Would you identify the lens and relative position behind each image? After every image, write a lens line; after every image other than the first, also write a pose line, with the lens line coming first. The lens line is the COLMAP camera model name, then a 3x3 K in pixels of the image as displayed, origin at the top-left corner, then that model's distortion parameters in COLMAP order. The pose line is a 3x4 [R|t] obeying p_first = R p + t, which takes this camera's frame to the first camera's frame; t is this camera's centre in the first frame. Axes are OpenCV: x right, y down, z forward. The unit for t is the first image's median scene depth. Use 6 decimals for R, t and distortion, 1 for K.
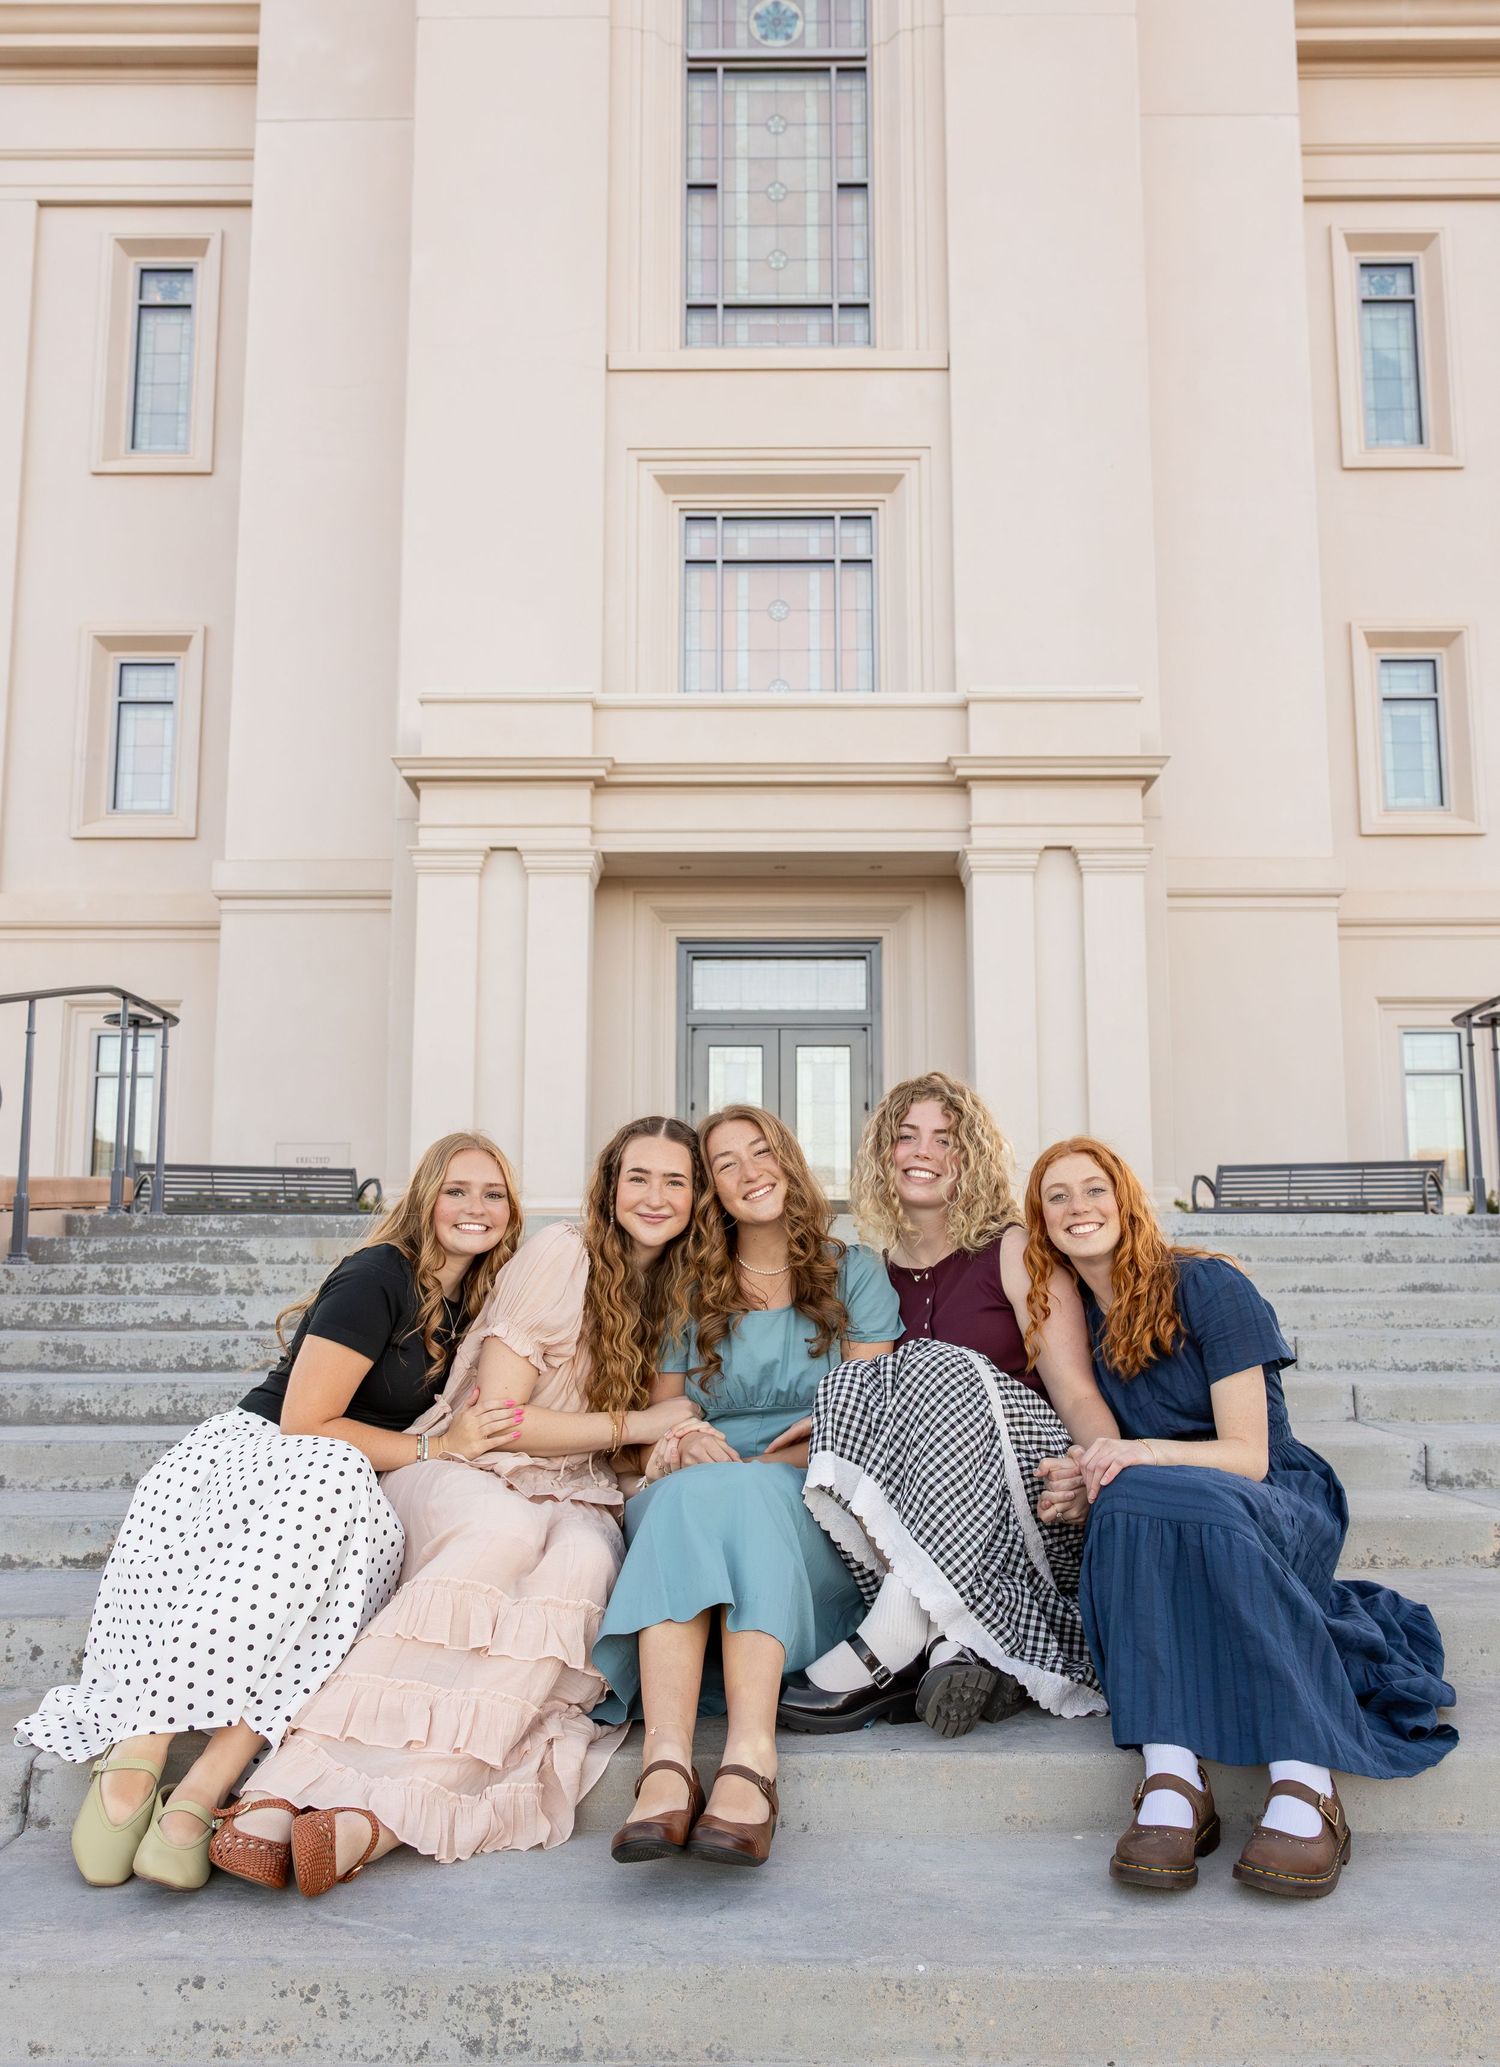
lens RADIAL K [[1817.8, 0, 750.0], [0, 1817.8, 1033.5], [0, 0, 1]] dist [-0.000344, 0.003281]
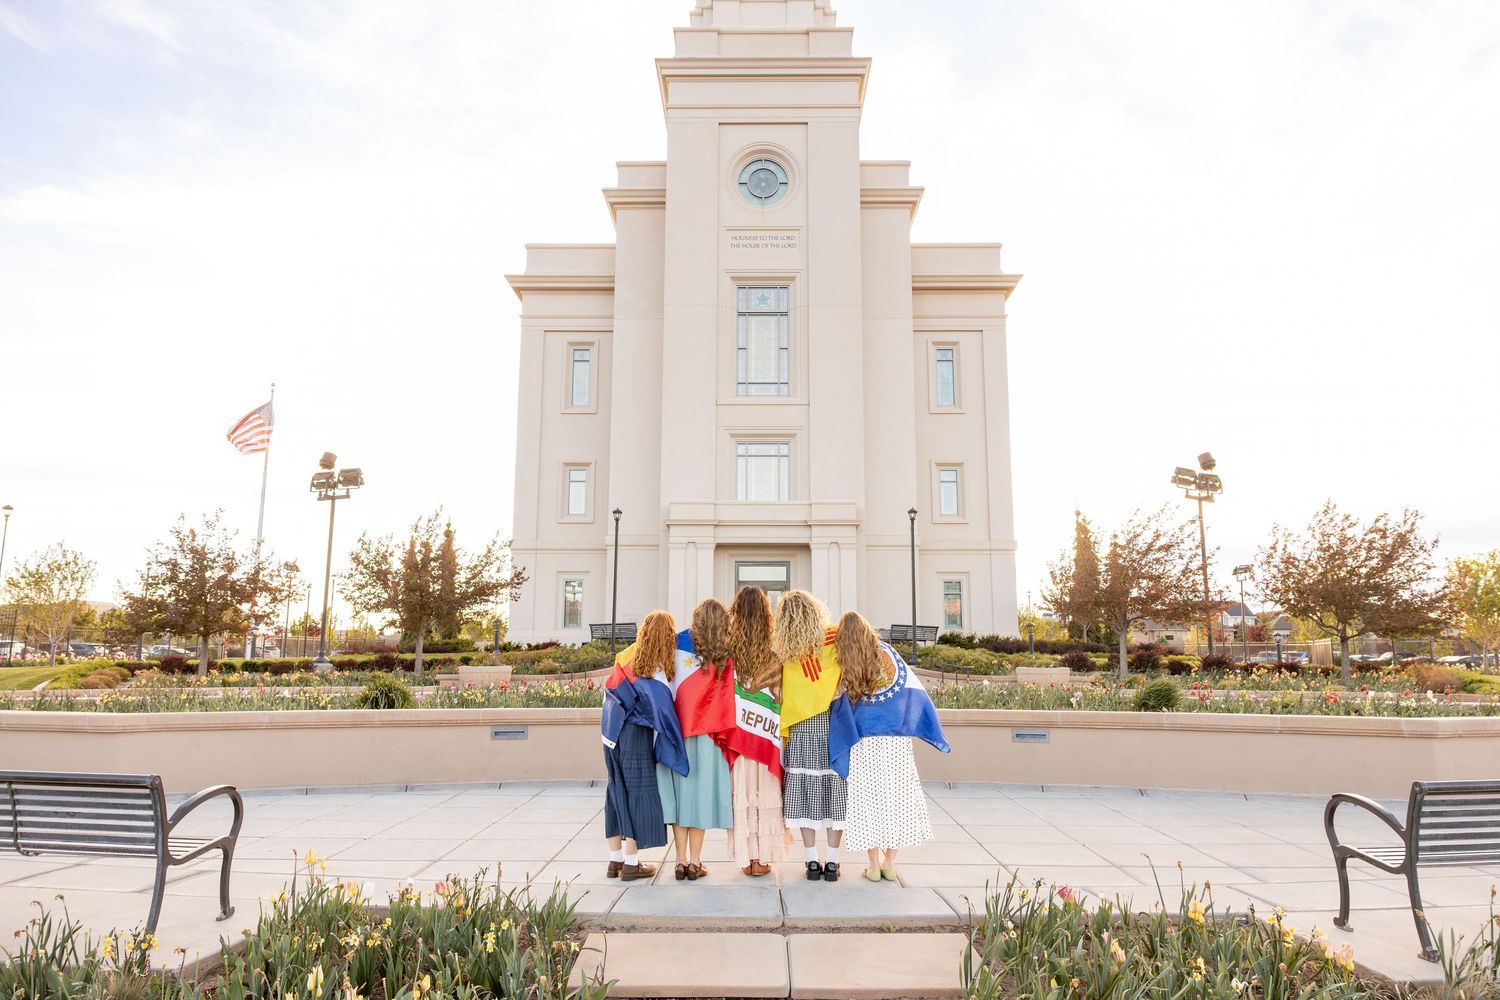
lens RADIAL K [[994.7, 0, 750.0], [0, 994.7, 500.0], [0, 0, 1]] dist [-0.002259, -0.000631]
pose [[0.999977, 0.002598, -0.006268, 0.002749], [-0.002596, 0.999997, 0.000404, -0.170376], [0.006270, -0.000388, 0.999980, -0.986672]]
